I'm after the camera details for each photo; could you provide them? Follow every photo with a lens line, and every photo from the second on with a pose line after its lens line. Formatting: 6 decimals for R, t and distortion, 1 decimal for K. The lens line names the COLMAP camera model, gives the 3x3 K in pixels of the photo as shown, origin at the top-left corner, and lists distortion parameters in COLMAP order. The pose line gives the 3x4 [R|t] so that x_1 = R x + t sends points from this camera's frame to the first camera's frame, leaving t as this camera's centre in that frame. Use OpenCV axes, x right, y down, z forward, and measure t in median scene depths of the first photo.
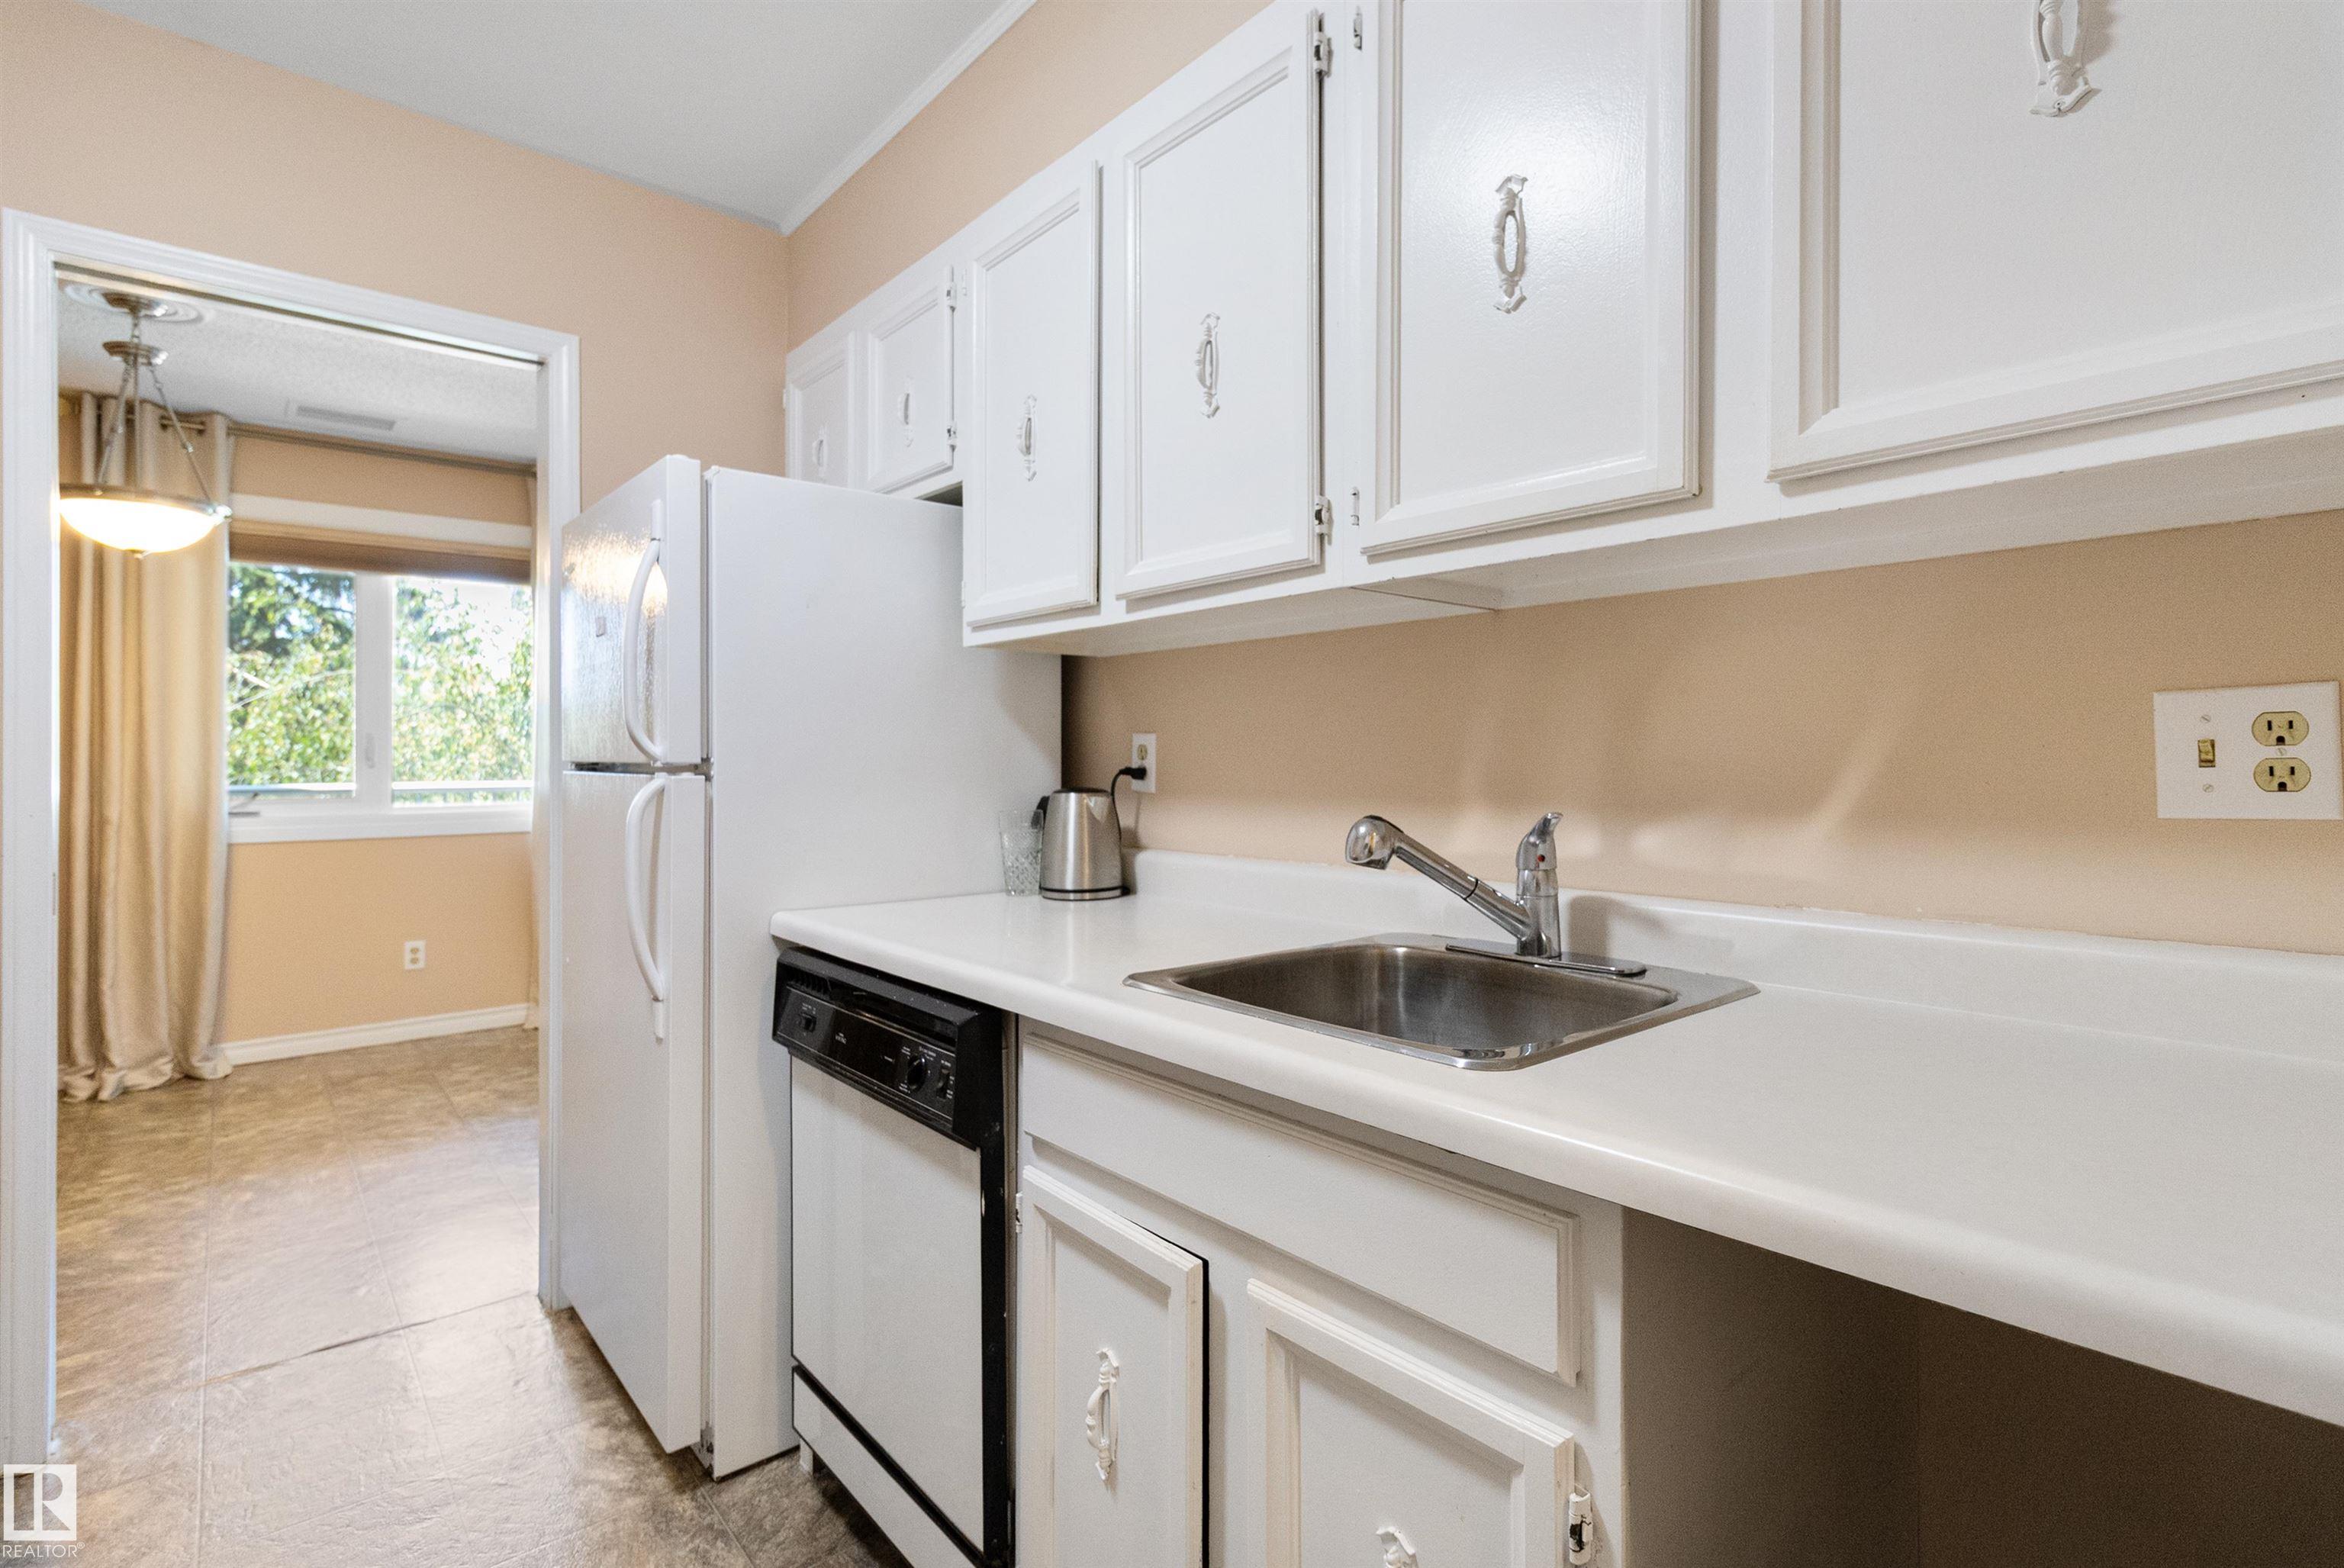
lens RADIAL K [[1114.9, 0, 1180.9], [0, 1114.9, 765.3], [0, 0, 1]] dist [0.002786, 0.000177]
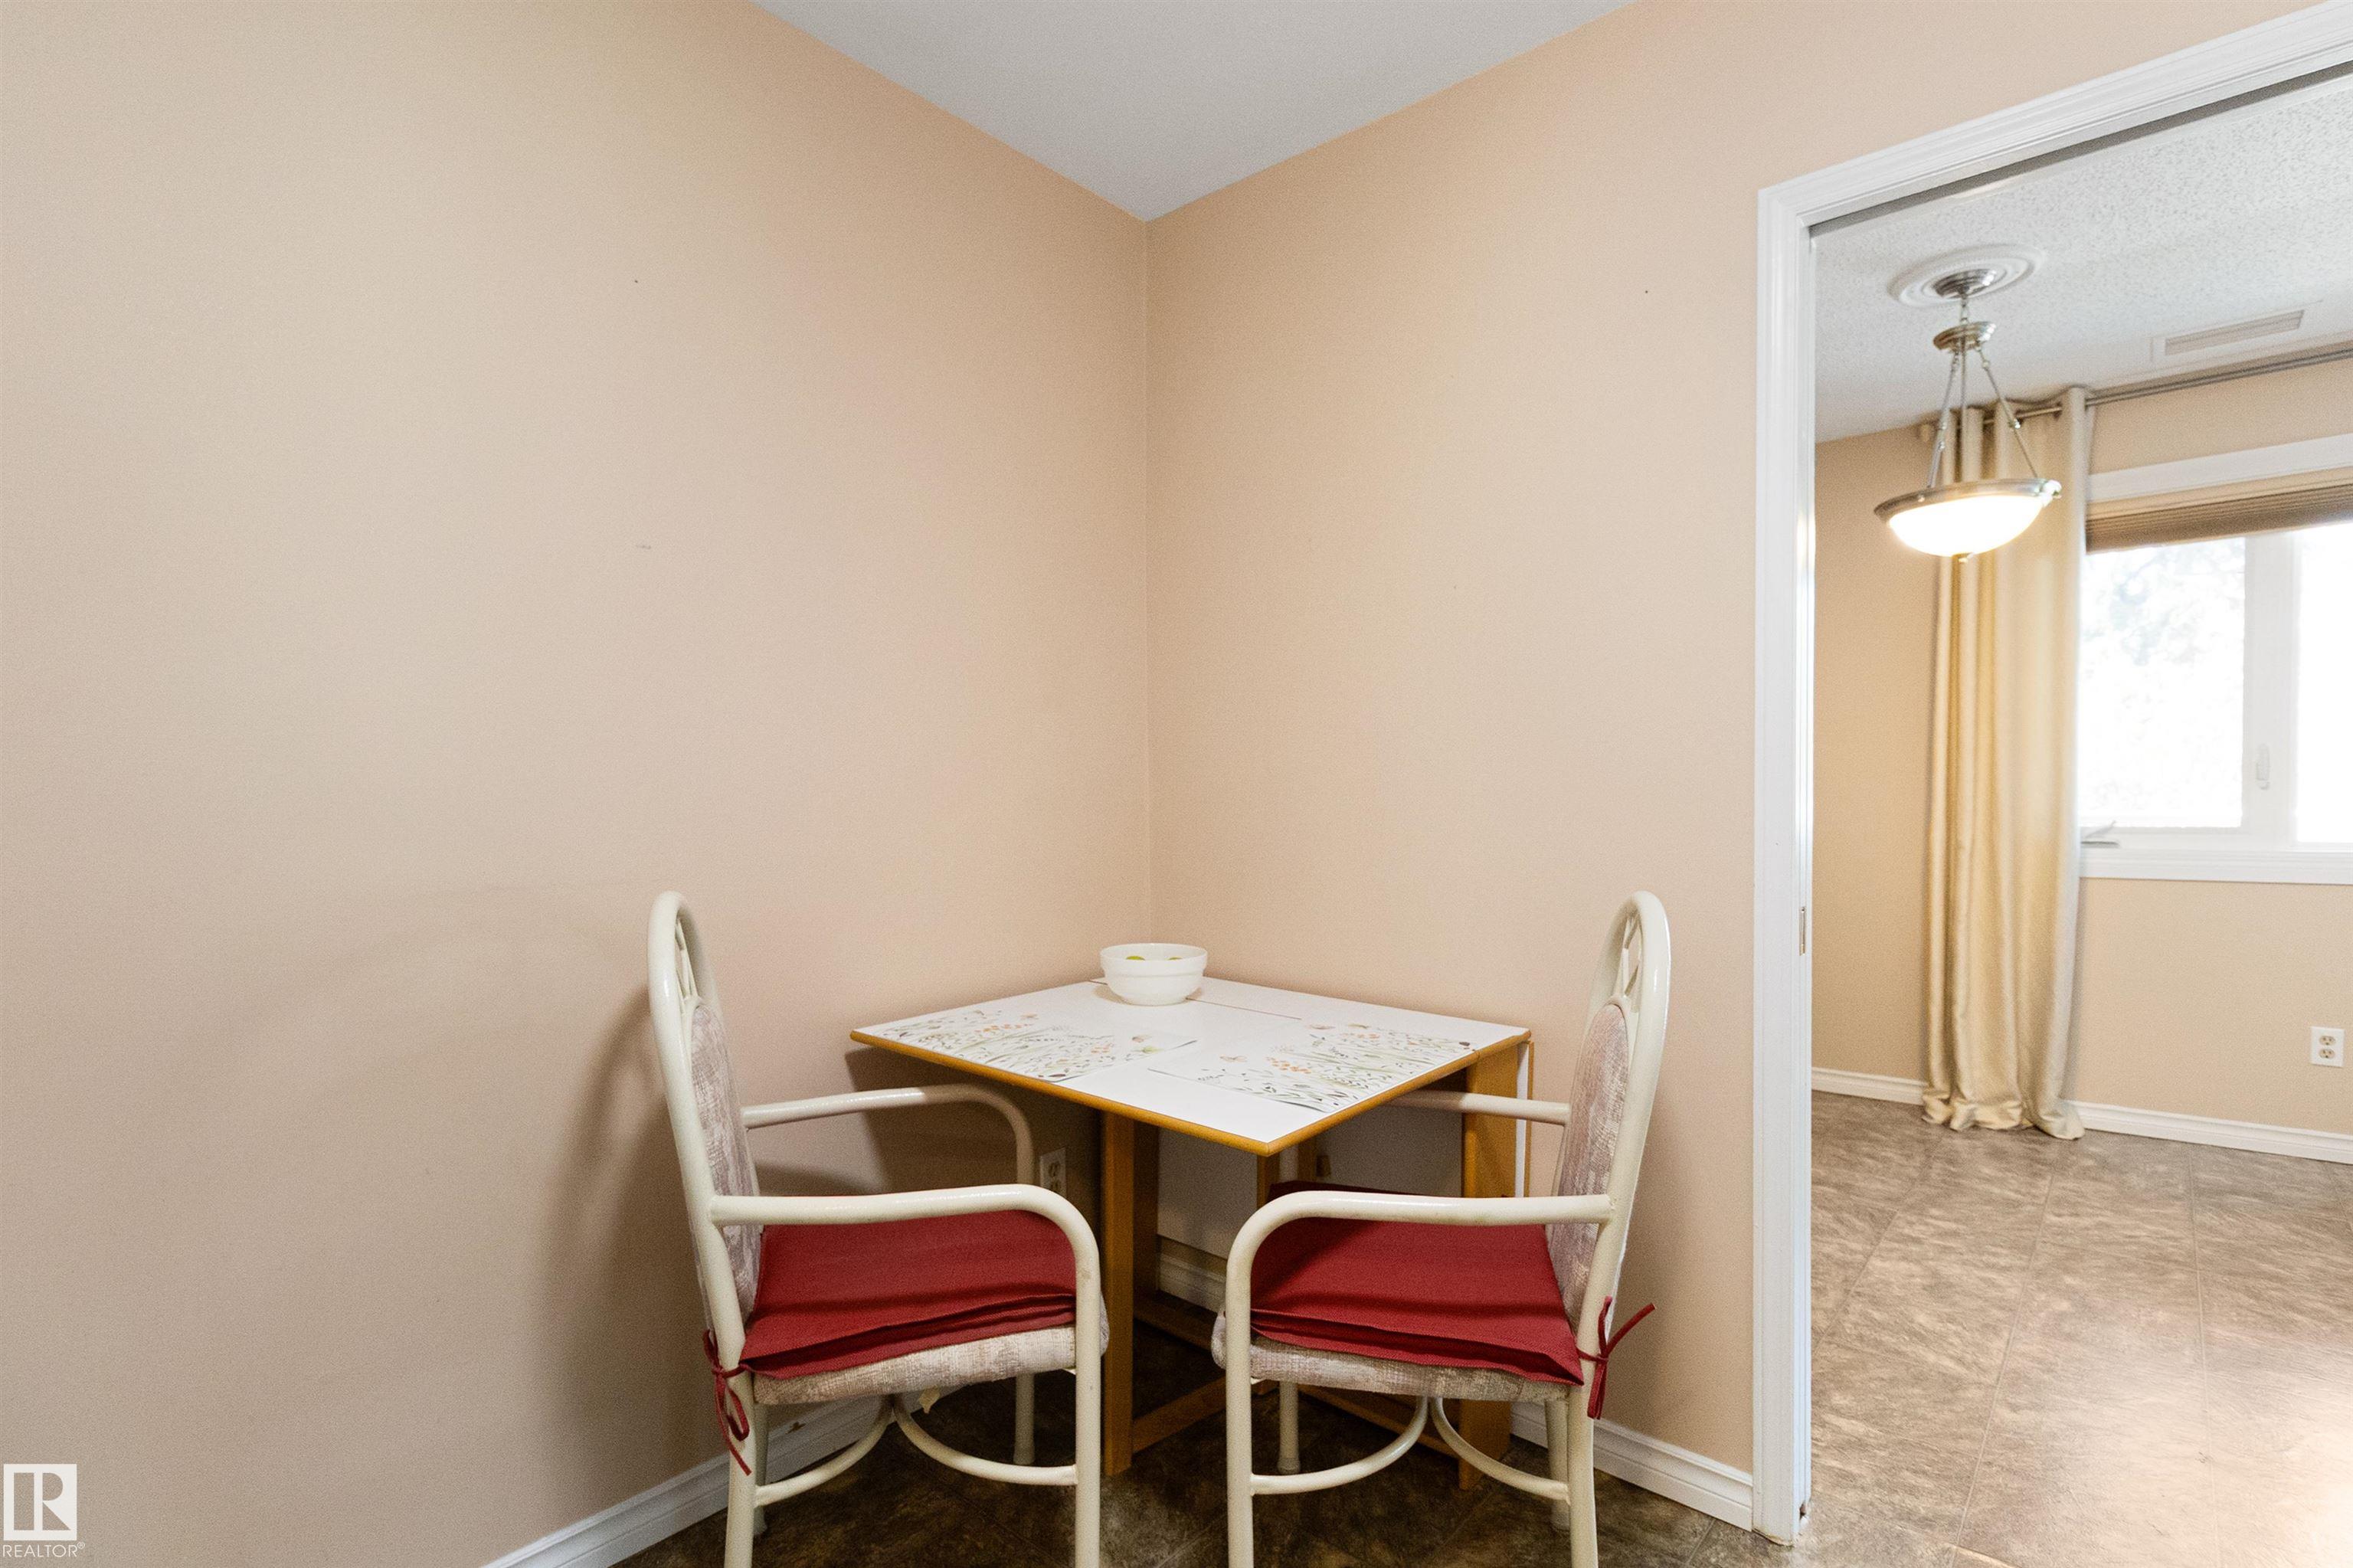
lens RADIAL K [[1142.2, 0, 1189.5], [0, 1142.2, 822.4], [0, 0, 1]] dist [0.001124, 0.000215]
pose [[0.159724, 0.022905, -0.986896, -0.160206], [0.006980, 0.999680, 0.024331, 0.000473], [0.987137, -0.010775, 0.159513, 0.337943]]
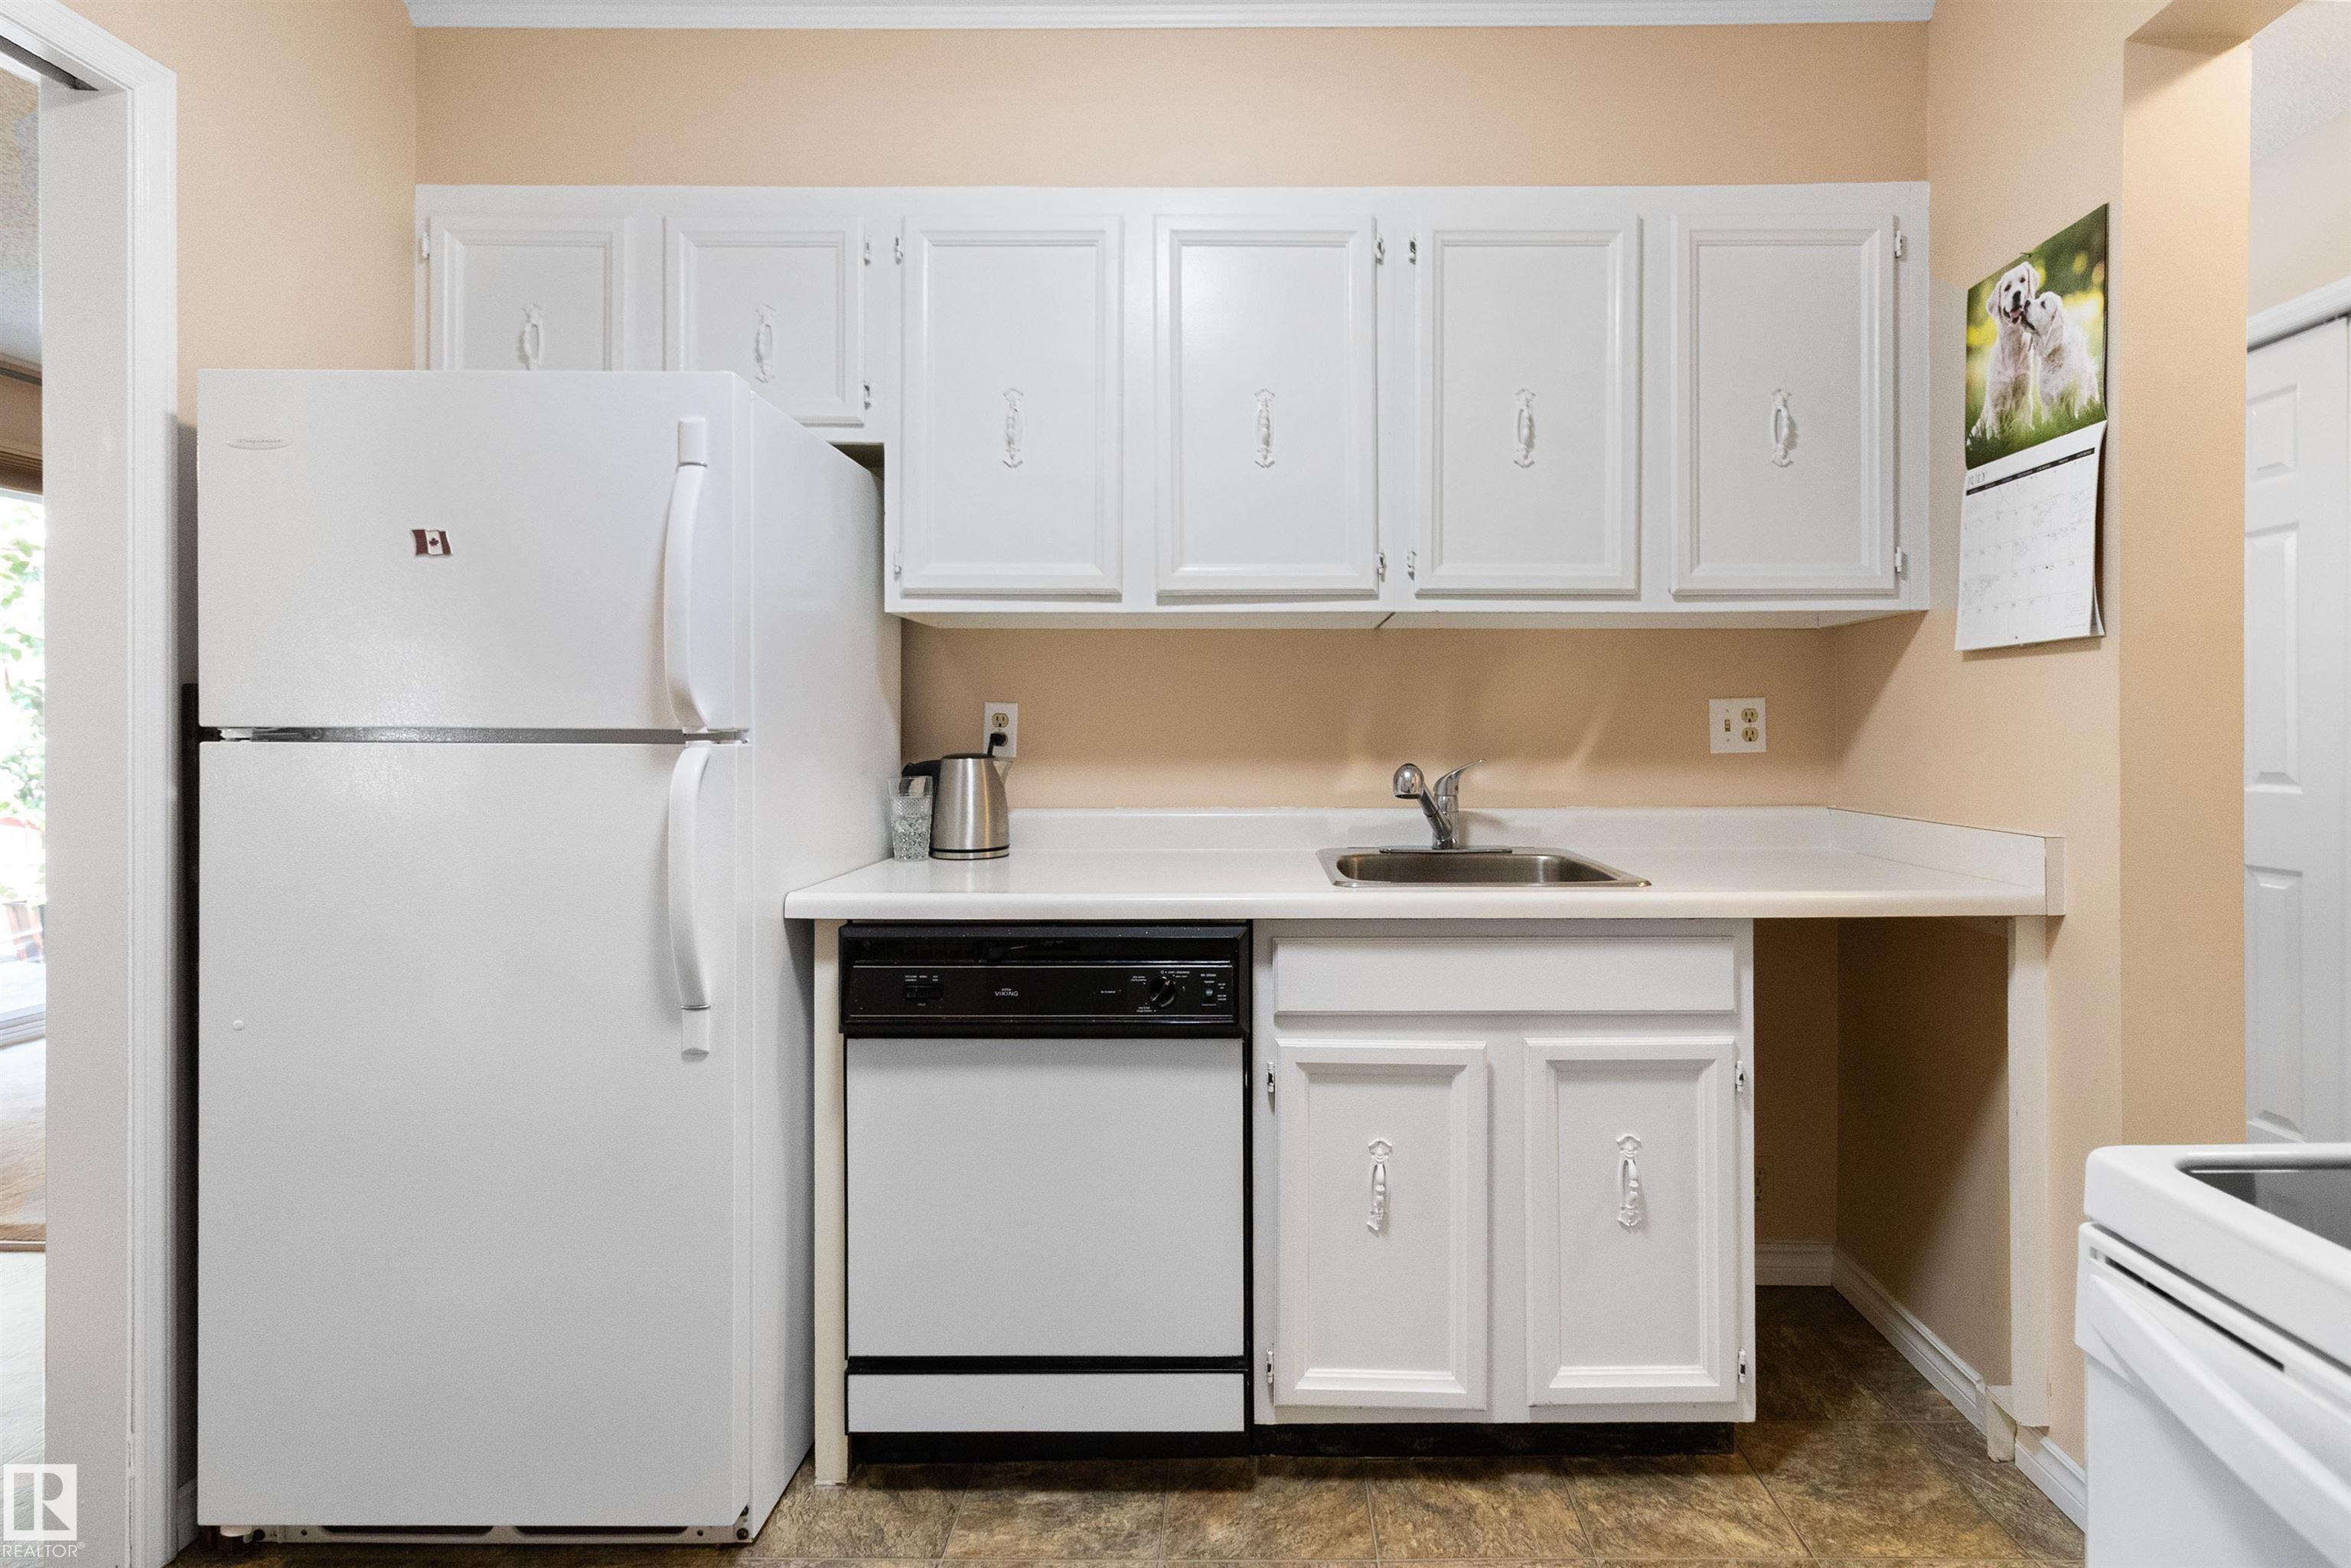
lens RADIAL K [[1108.6, 0, 1228.1], [0, 1108.6, 741.3], [0, 0, 1]] dist [0.002319, 0.000512]
pose [[0.655751, -0.006892, 0.754946, -0.747308], [0.002267, 0.999972, 0.007159, 0.001625], [-0.754974, -0.002983, 0.655748, 0.127406]]
